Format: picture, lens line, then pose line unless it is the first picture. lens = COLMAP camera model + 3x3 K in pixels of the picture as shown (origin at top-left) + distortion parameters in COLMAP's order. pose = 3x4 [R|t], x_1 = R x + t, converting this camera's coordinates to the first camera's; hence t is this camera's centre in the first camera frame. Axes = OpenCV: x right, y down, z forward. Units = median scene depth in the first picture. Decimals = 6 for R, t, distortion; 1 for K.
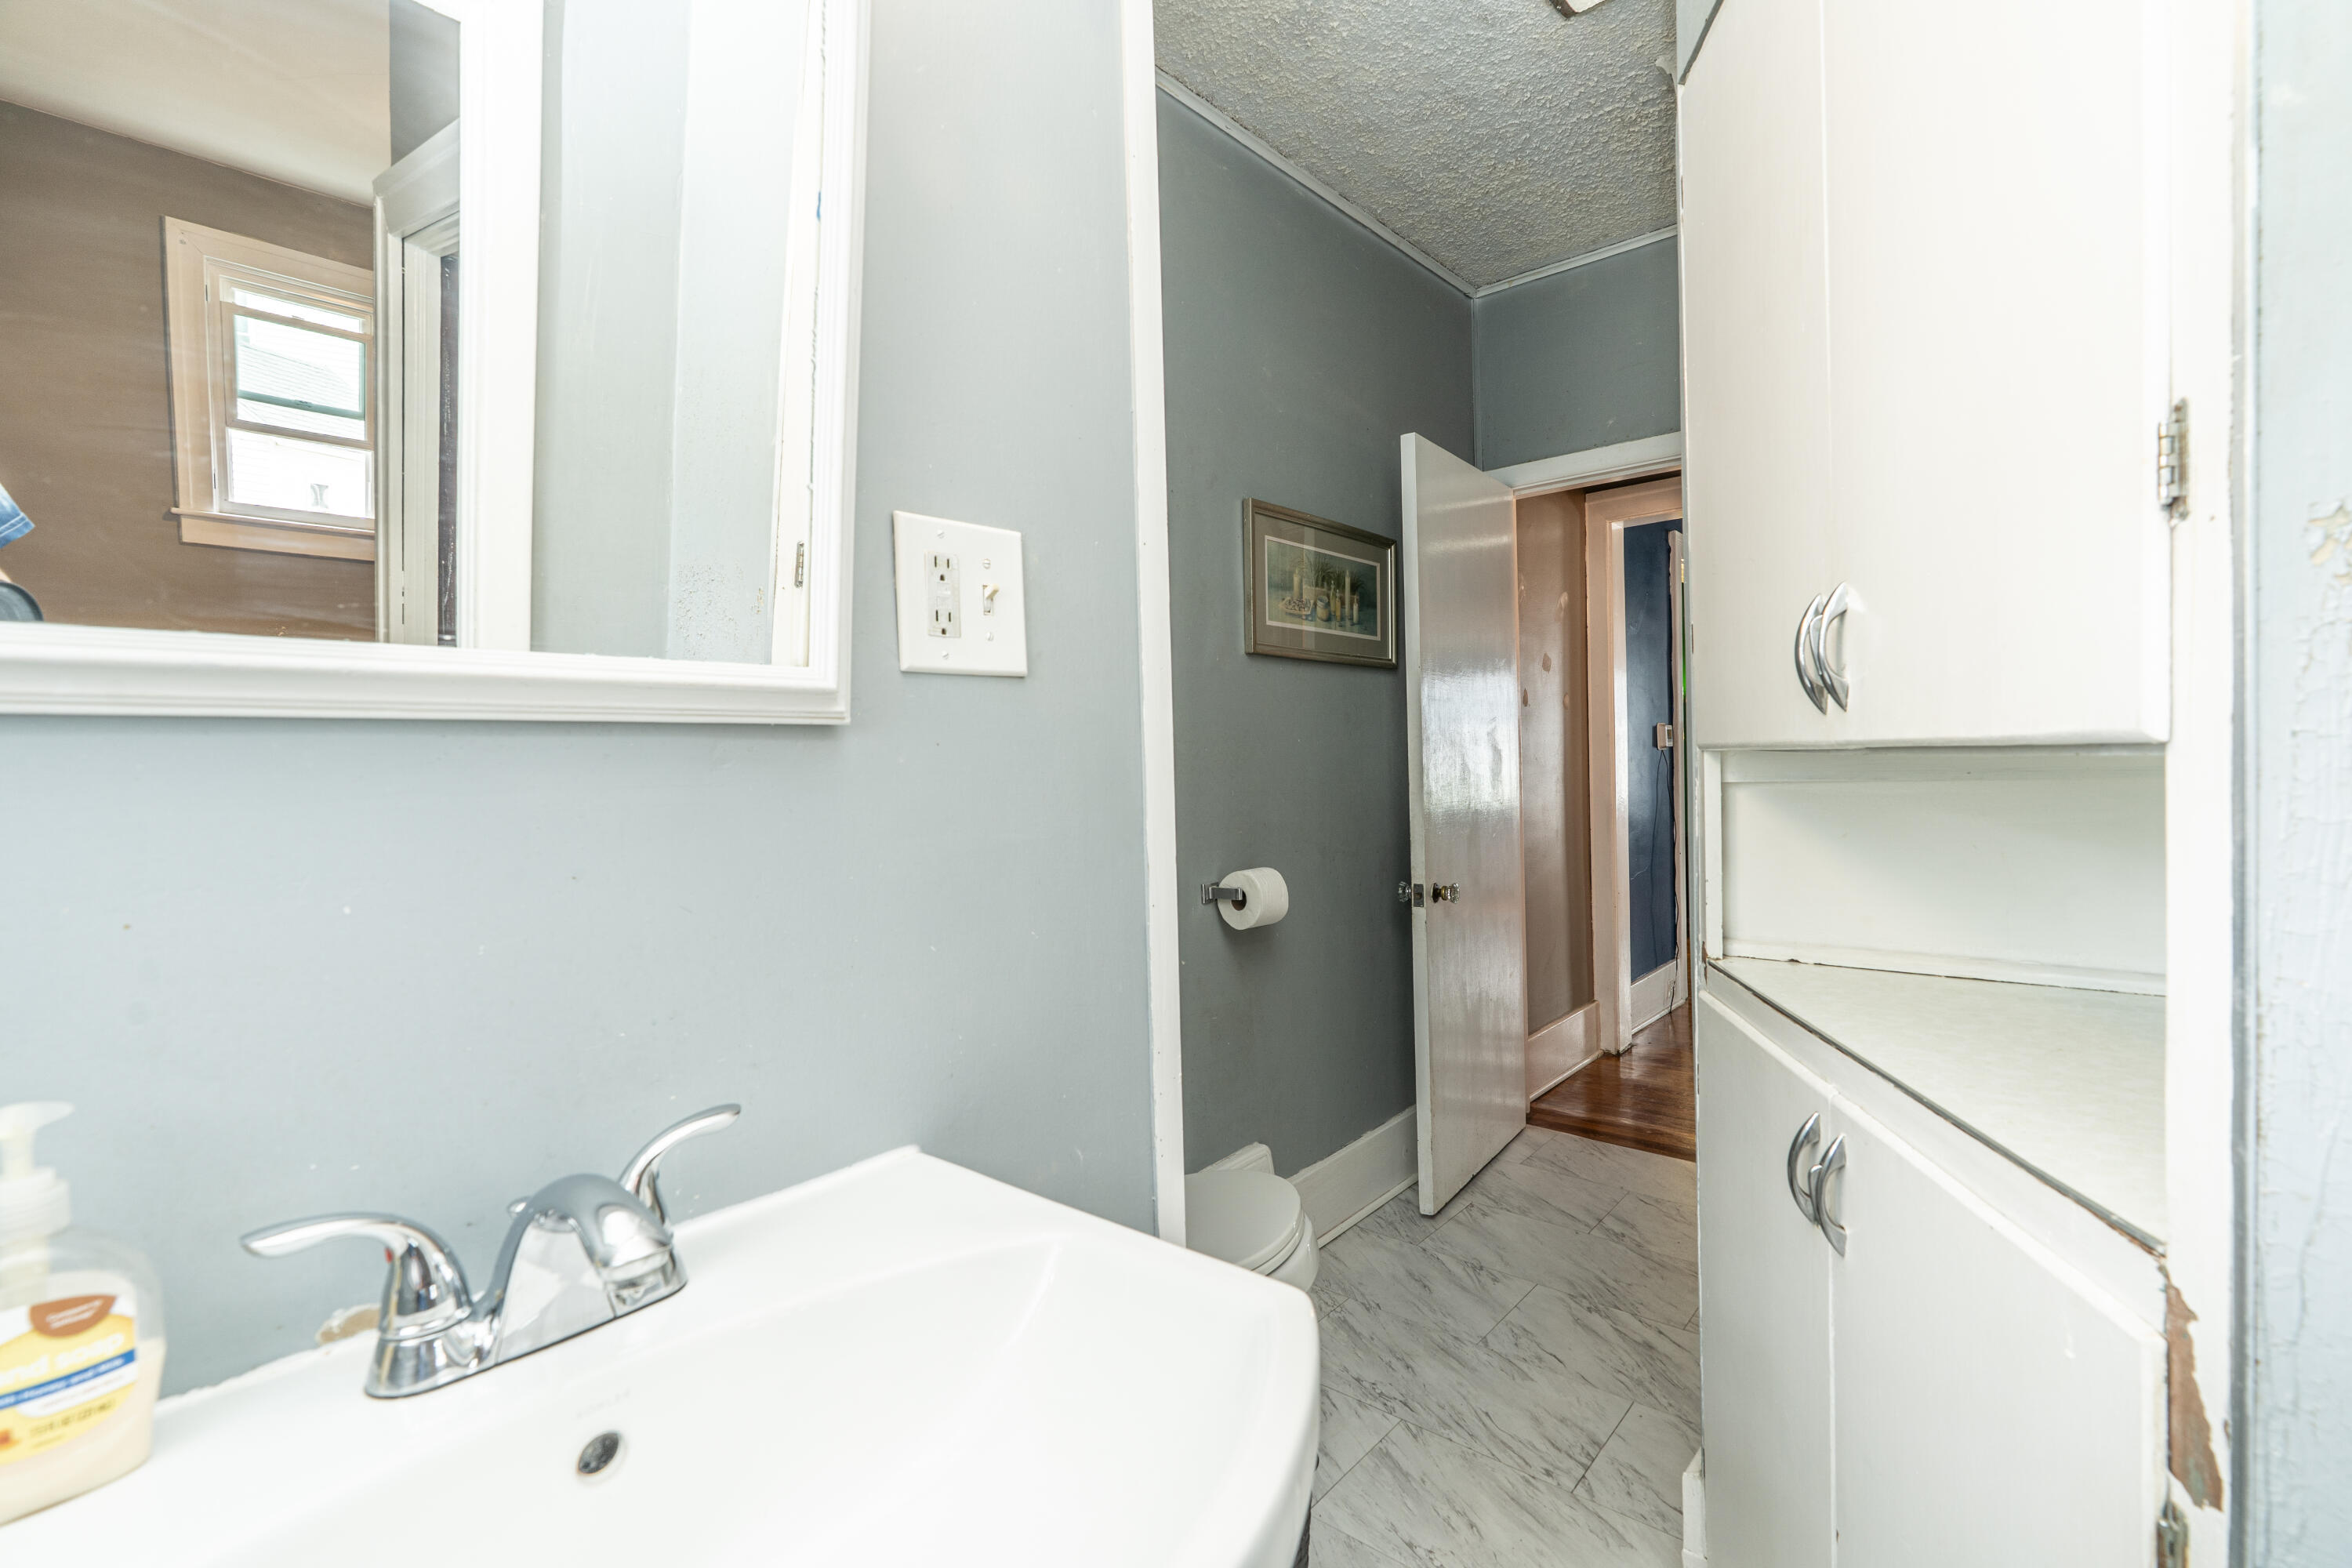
lens RADIAL K [[1044.6, 0, 1179.0], [0, 1044.6, 790.6], [0, 0, 1]] dist [0.000196, 0.000082]
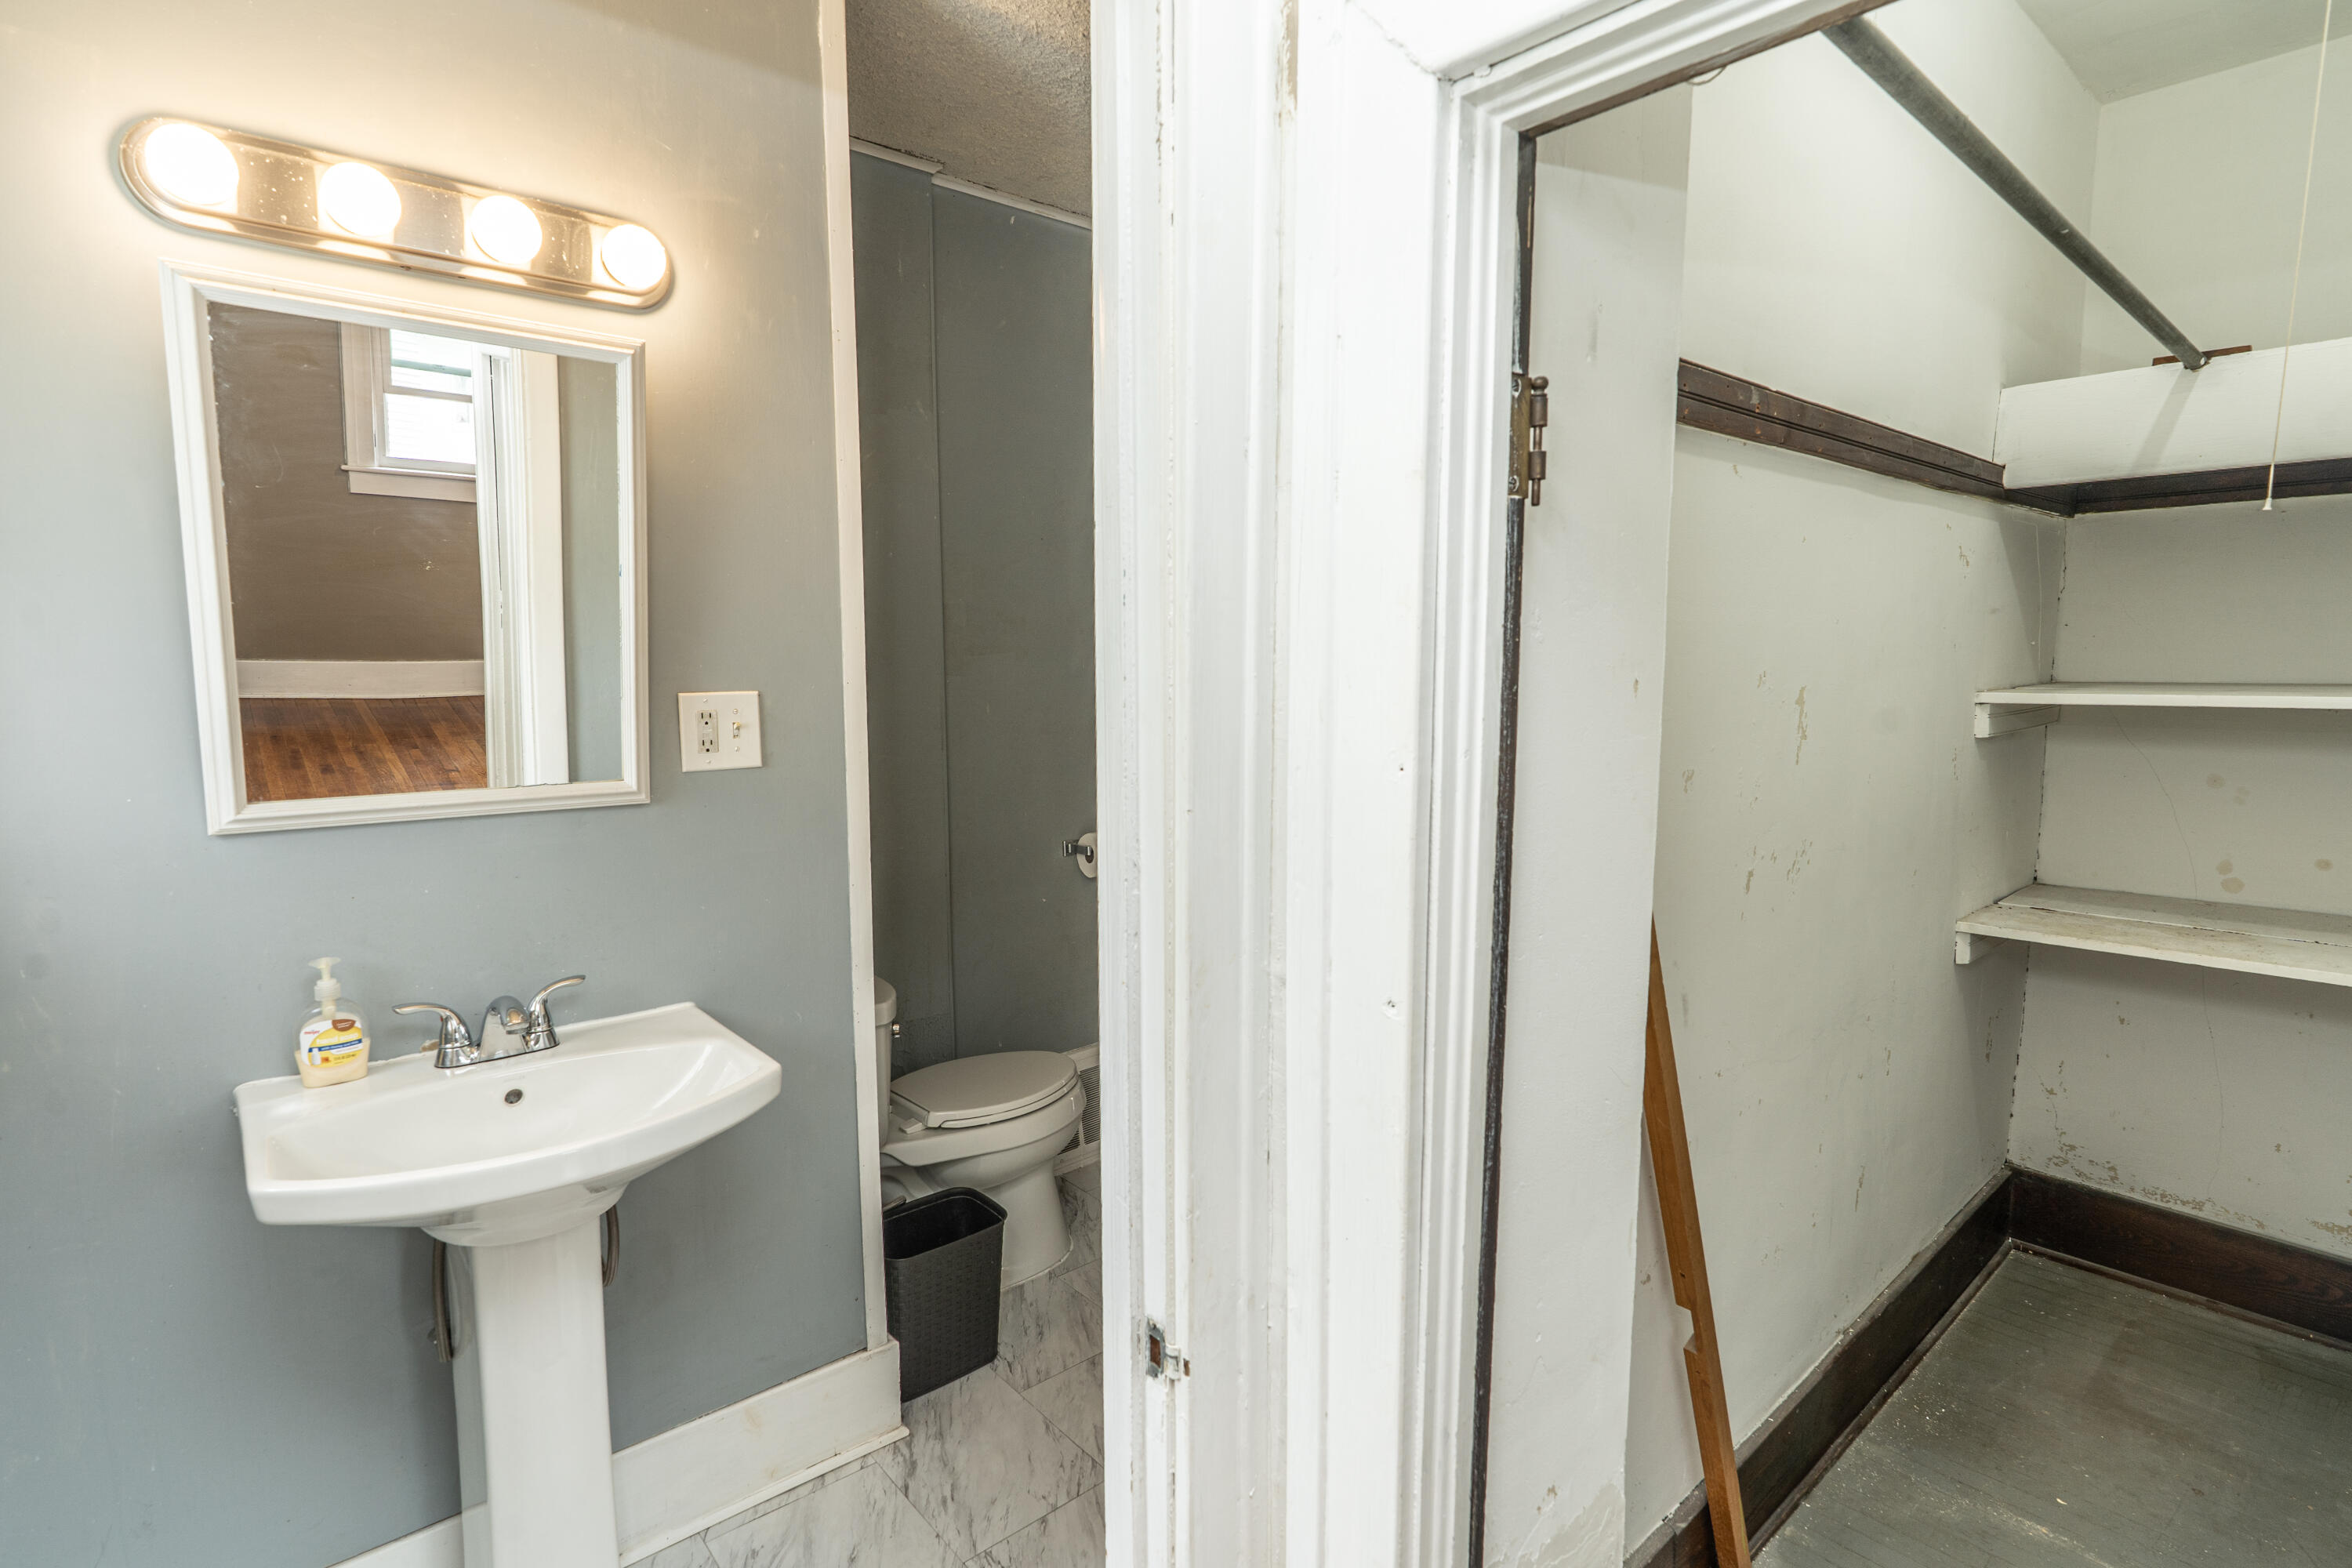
lens RADIAL K [[1069.7, 0, 1176.0], [0, 1069.7, 784.0], [0, 0, 1]] dist [-0.029081, -0.000051]
pose [[0.994422, 0.044336, -0.095704, 0.864236], [-0.036562, 0.996002, 0.081502, -0.288962], [0.098934, -0.077548, 0.992068, -0.927562]]
